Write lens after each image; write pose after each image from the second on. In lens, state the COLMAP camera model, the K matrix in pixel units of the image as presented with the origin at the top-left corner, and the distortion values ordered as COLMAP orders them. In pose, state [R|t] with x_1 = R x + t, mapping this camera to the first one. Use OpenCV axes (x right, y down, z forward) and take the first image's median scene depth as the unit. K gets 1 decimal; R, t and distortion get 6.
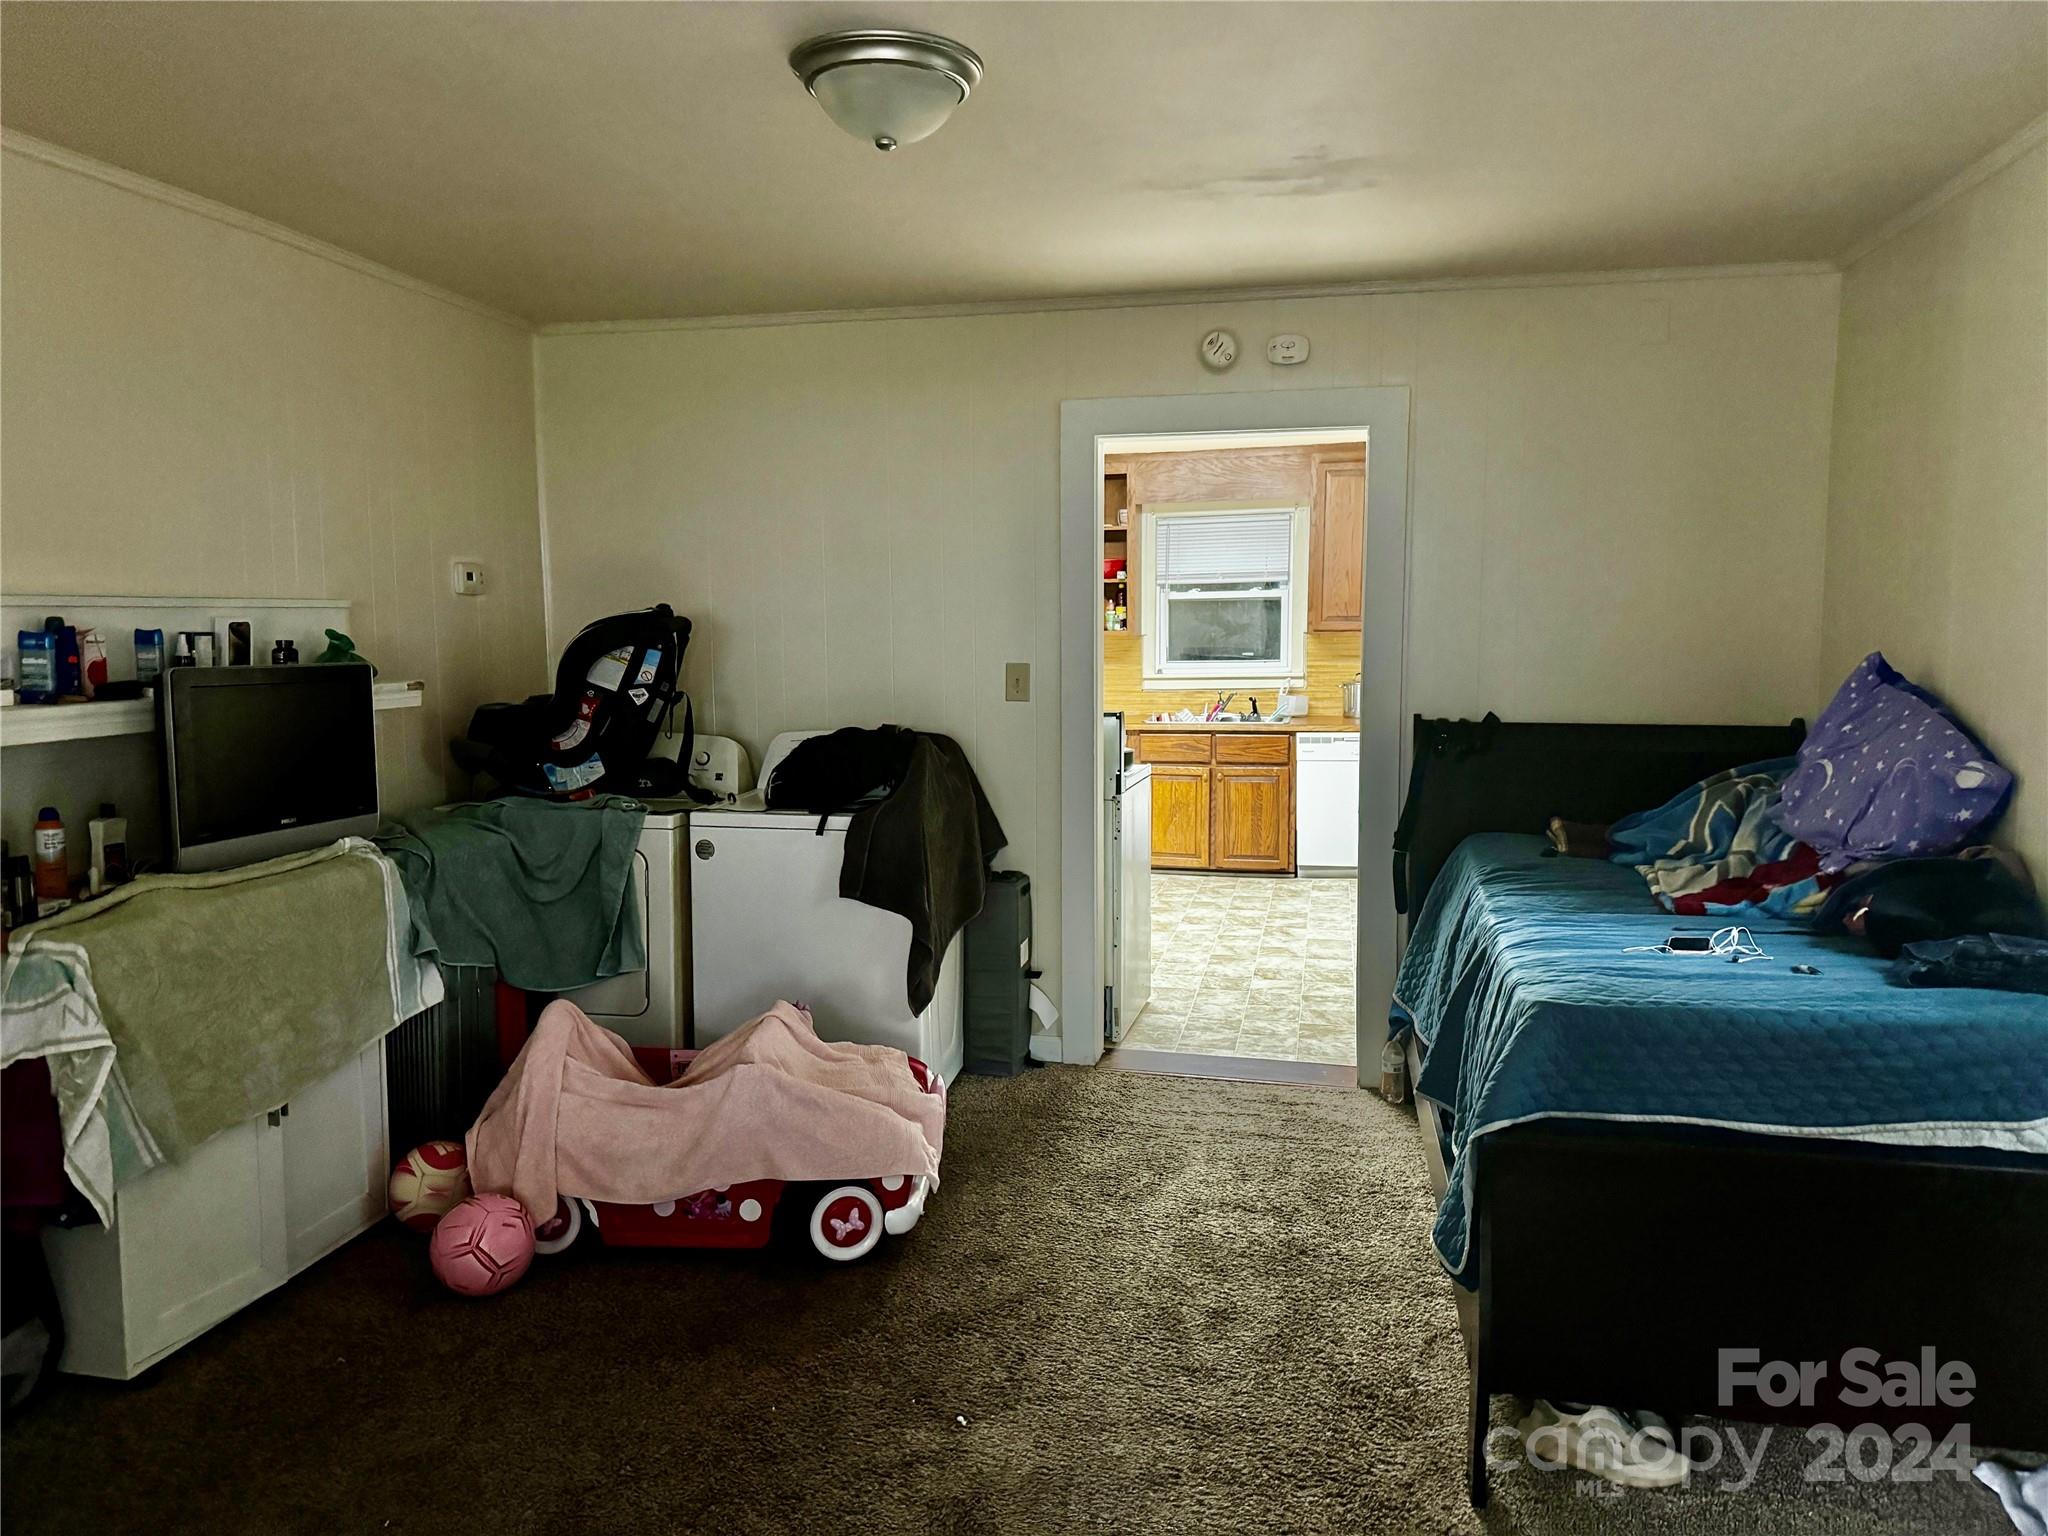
lens RADIAL K [[1446.6, 0, 1018.7], [0, 1446.6, 770.4], [0, 0, 1]] dist [0.048142, -0.042667]
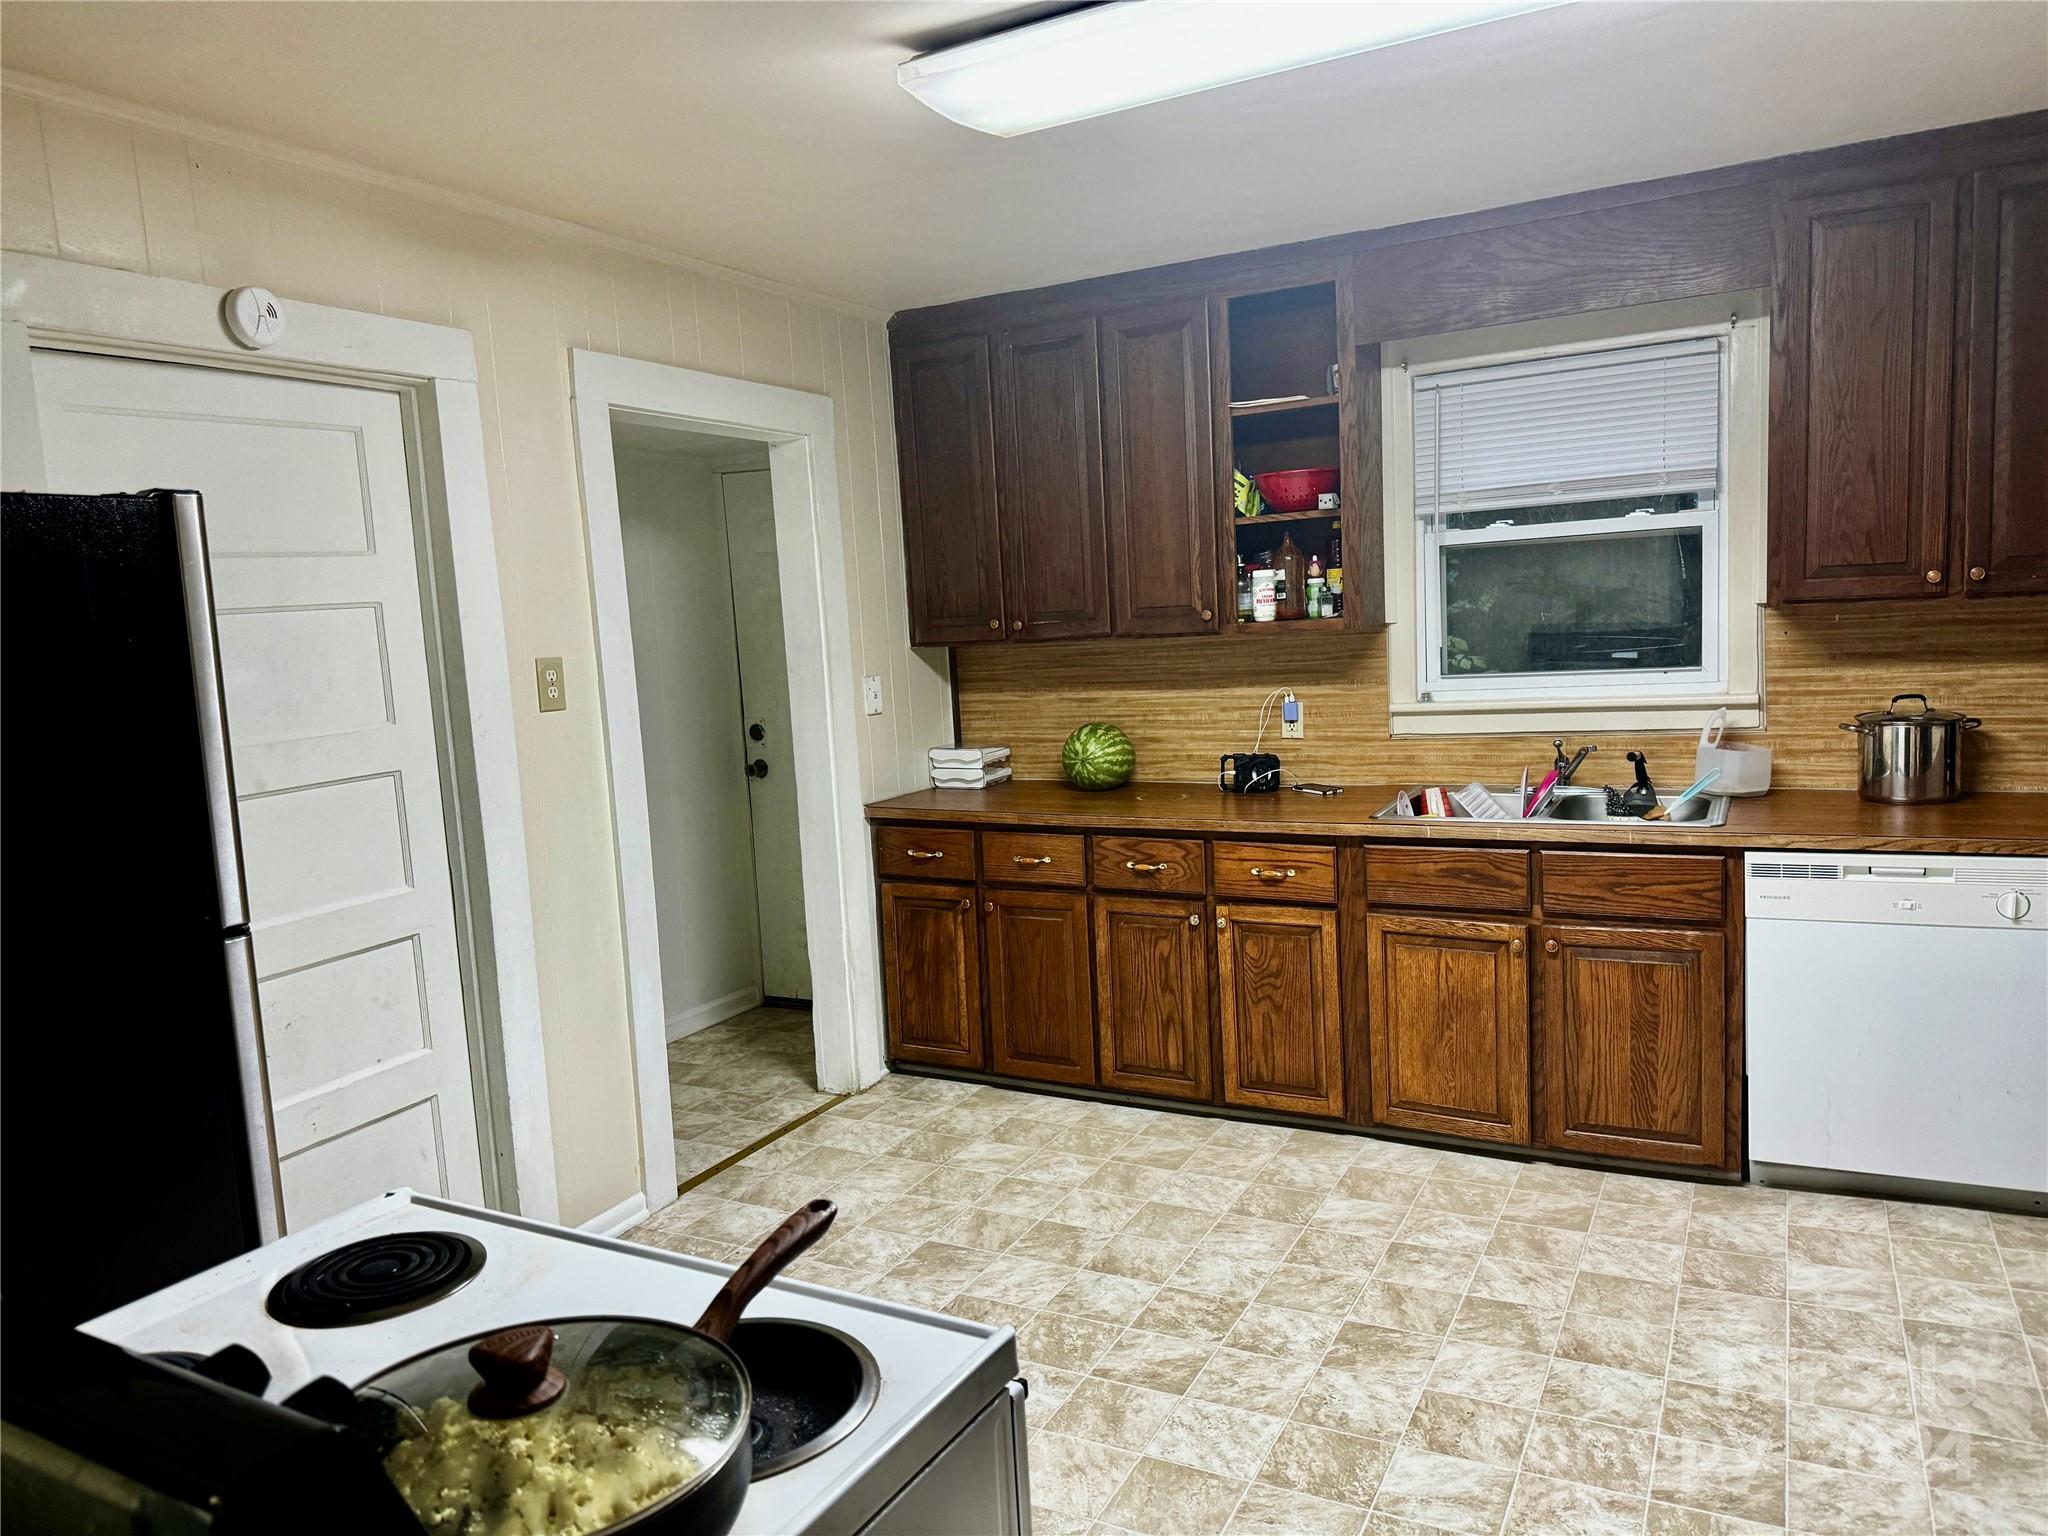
lens RADIAL K [[1446.6, 0, 1025.7], [0, 1446.6, 757.3], [0, 0, 1]] dist [0.048142, -0.042667]
pose [[0.964314, -0.016269, -0.264260, 0.099063], [0.022476, 0.999538, 0.020481, -0.063296], [0.263805, -0.025689, 0.964234, 0.515398]]
